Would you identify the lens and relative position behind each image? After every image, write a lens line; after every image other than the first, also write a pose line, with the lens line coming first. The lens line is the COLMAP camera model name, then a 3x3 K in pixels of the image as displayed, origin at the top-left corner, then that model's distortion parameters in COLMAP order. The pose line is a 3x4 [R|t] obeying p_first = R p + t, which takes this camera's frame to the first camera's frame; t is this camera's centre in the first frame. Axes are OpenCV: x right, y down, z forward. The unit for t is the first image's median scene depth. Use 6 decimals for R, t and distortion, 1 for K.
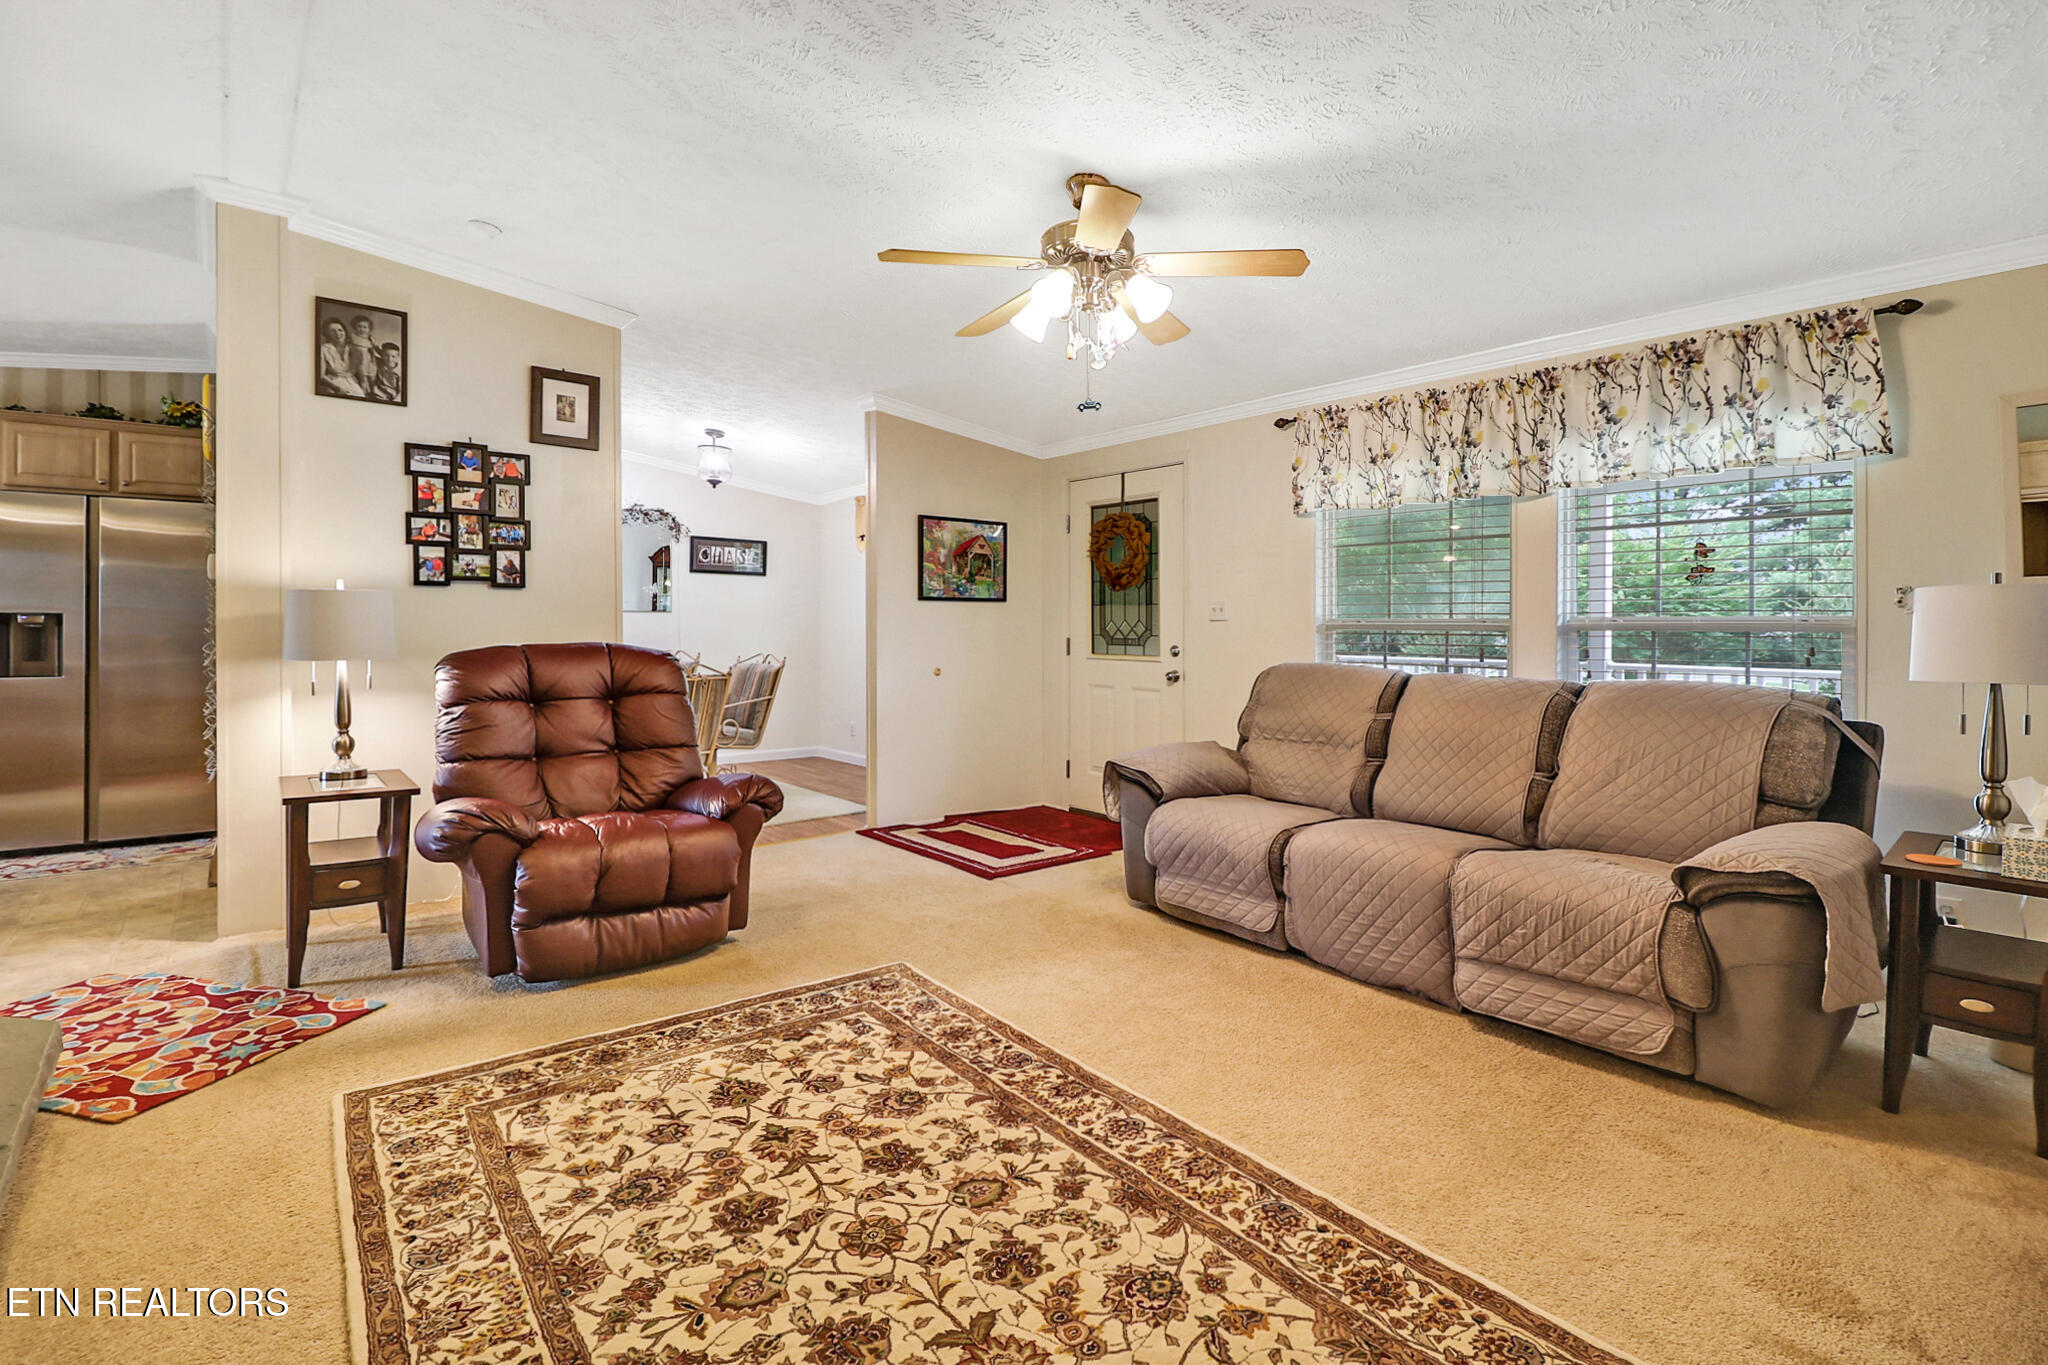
lens RADIAL K [[943.4, 0, 1014.5], [0, 943.4, 639.2], [0, 0, 1]] dist [-0.001460, -0.013293]
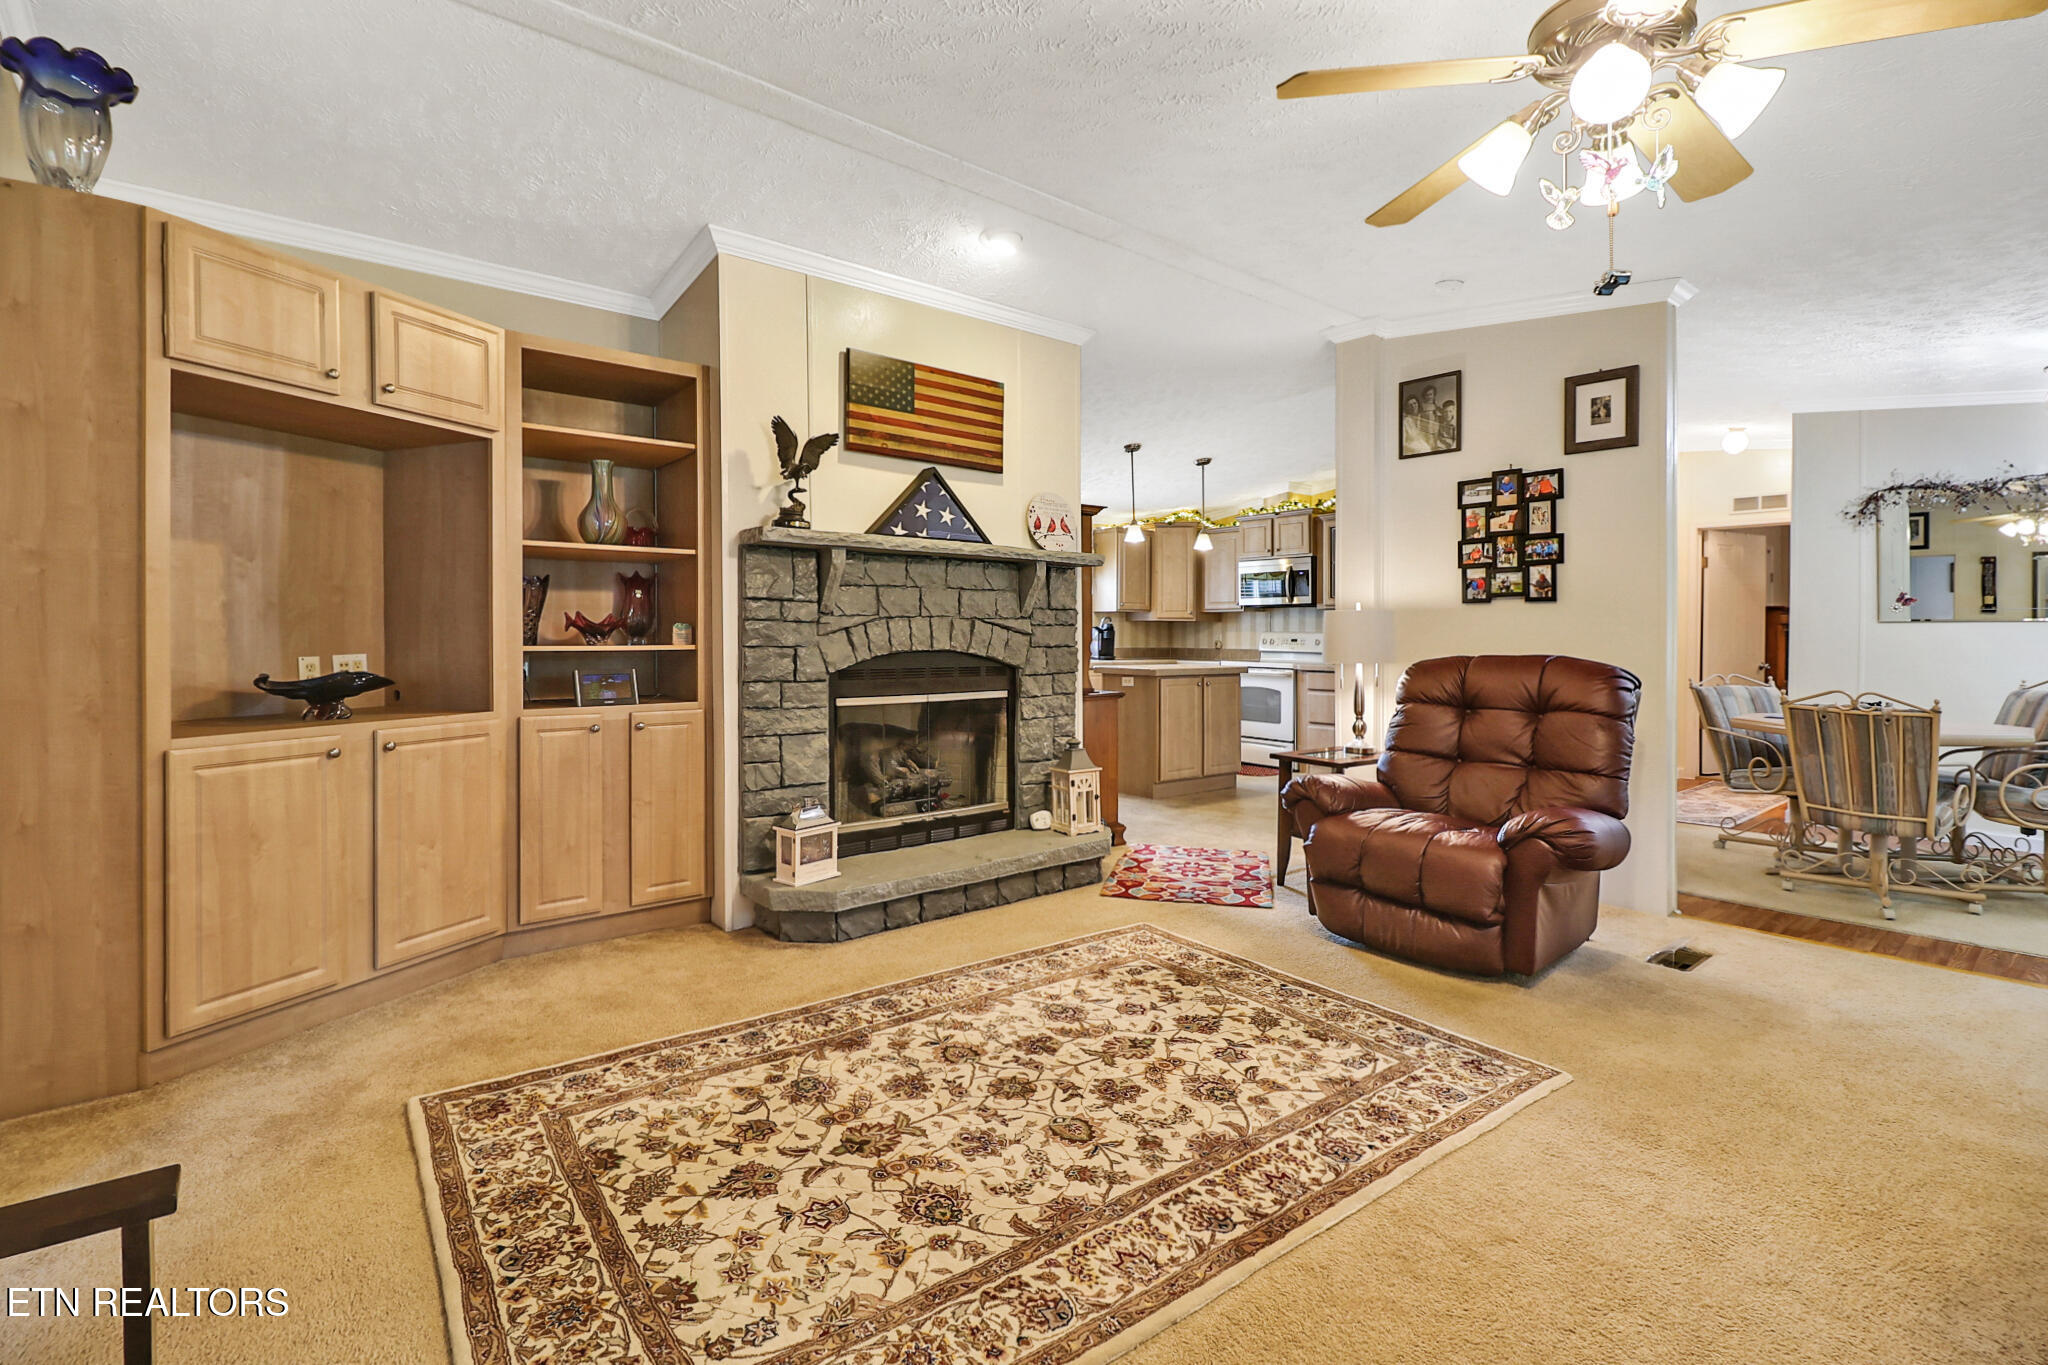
lens RADIAL K [[944.5, 0, 1017.3], [0, 944.5, 674.0], [0, 0, 1]] dist [0.003569, 0.000475]
pose [[-0.009259, 0.039214, -0.999188, 0.861971], [-0.014651, 0.999118, 0.039347, -0.012235], [0.999850, 0.015003, -0.008676, 0.731401]]
